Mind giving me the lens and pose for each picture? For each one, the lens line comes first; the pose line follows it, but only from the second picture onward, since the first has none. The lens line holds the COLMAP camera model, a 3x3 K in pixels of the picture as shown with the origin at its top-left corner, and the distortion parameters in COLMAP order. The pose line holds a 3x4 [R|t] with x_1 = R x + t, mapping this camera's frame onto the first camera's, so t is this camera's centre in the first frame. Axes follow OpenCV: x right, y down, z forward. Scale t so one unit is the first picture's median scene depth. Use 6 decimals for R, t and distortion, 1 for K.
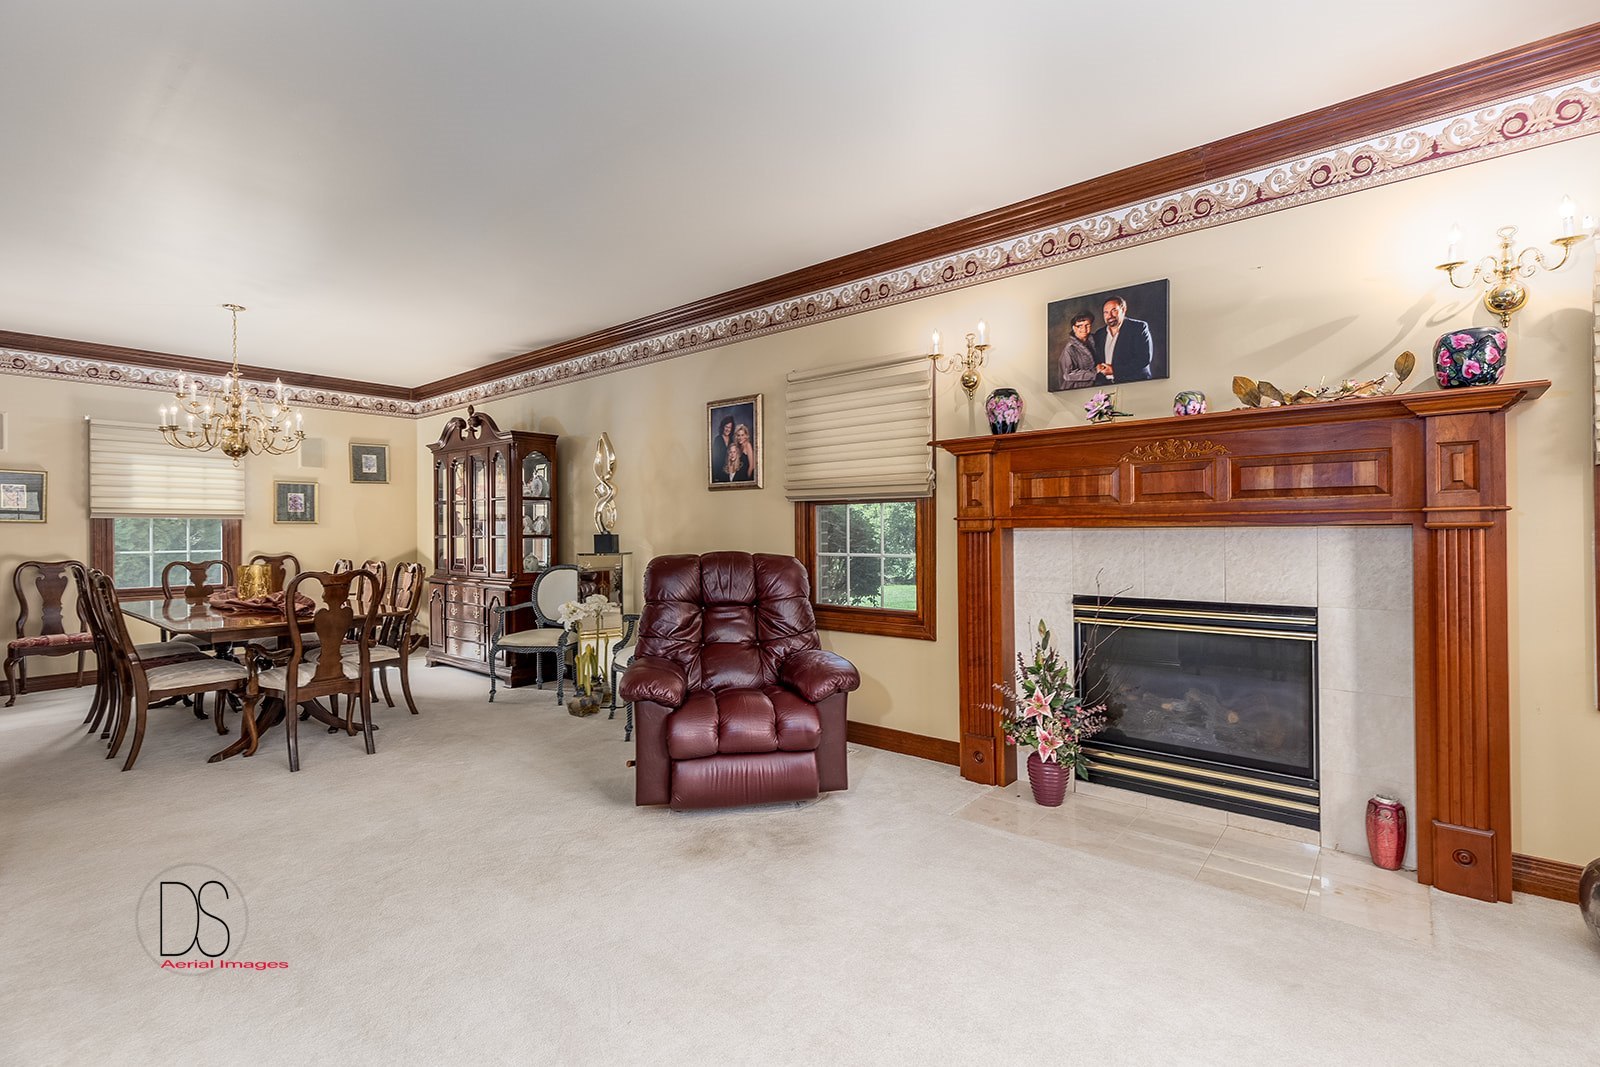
lens RADIAL K [[727.7, 0, 806.5], [0, 727.7, 533.1], [0, 0, 1]] dist [0.001241, 0.001853]
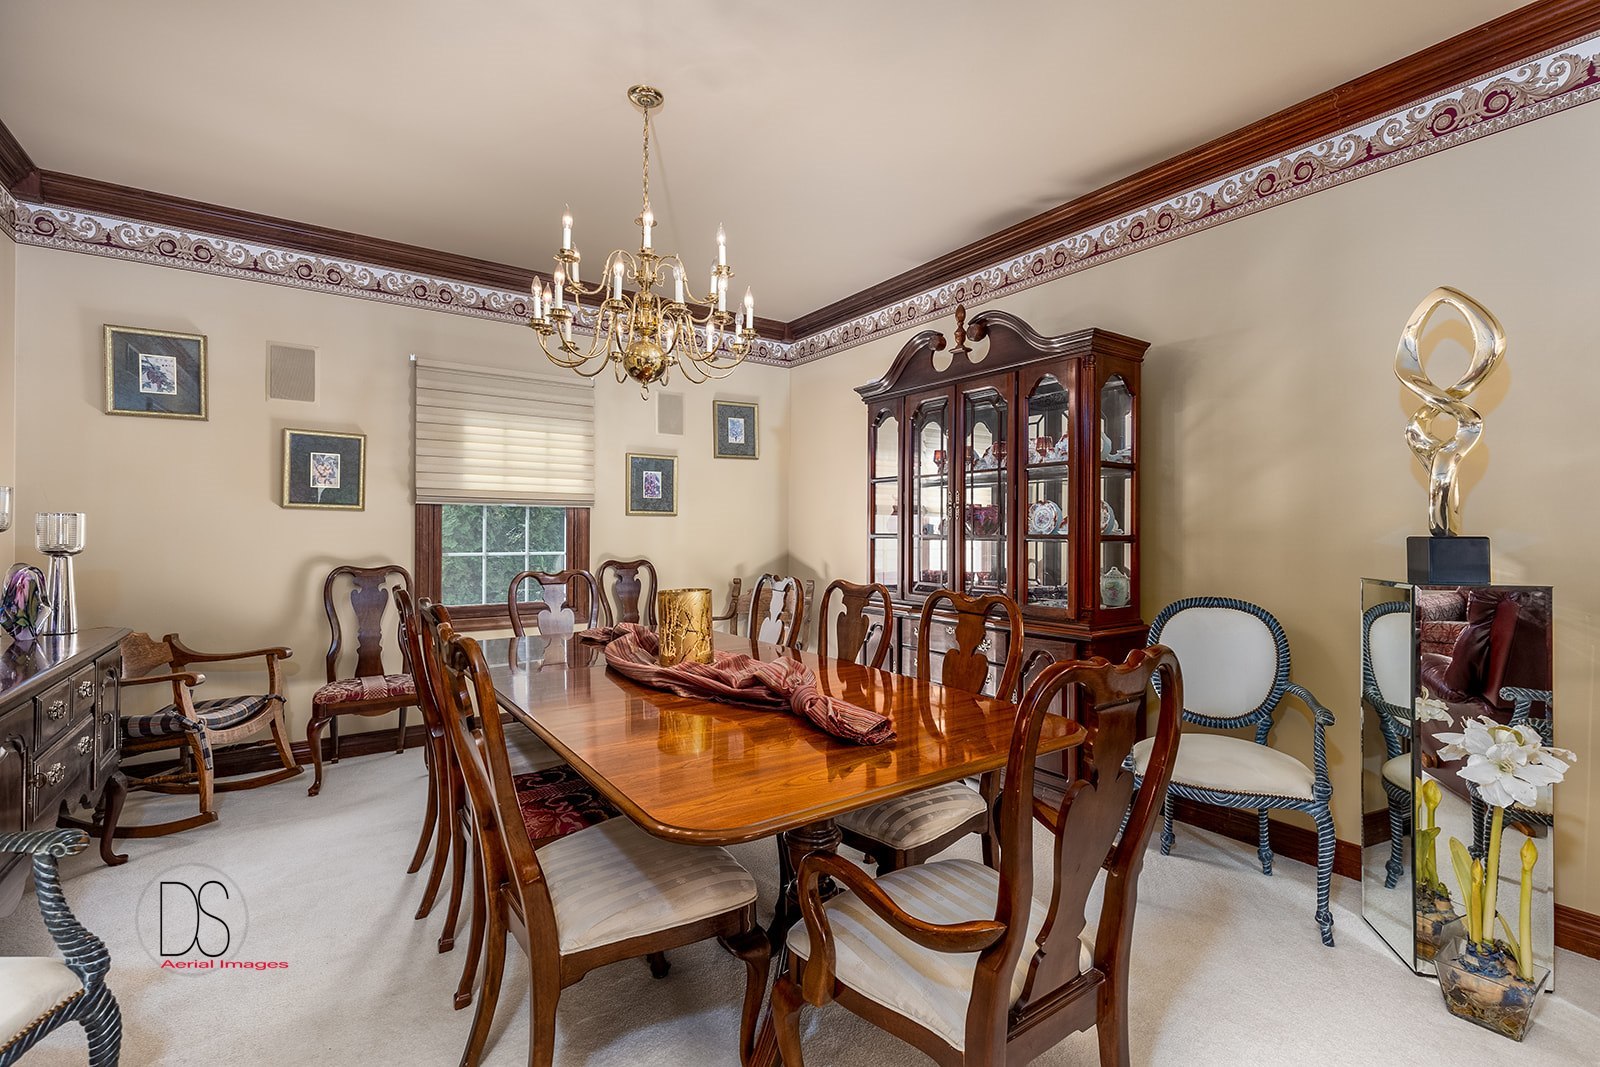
lens RADIAL K [[727.7, 0, 804.1], [0, 727.7, 529.1], [0, 0, 1]] dist [0.001241, 0.001853]
pose [[0.962276, 0.006691, -0.271995, -0.759665], [-0.008078, 0.999959, -0.003978, 0.004171], [0.271957, 0.006025, 0.962291, 0.754984]]
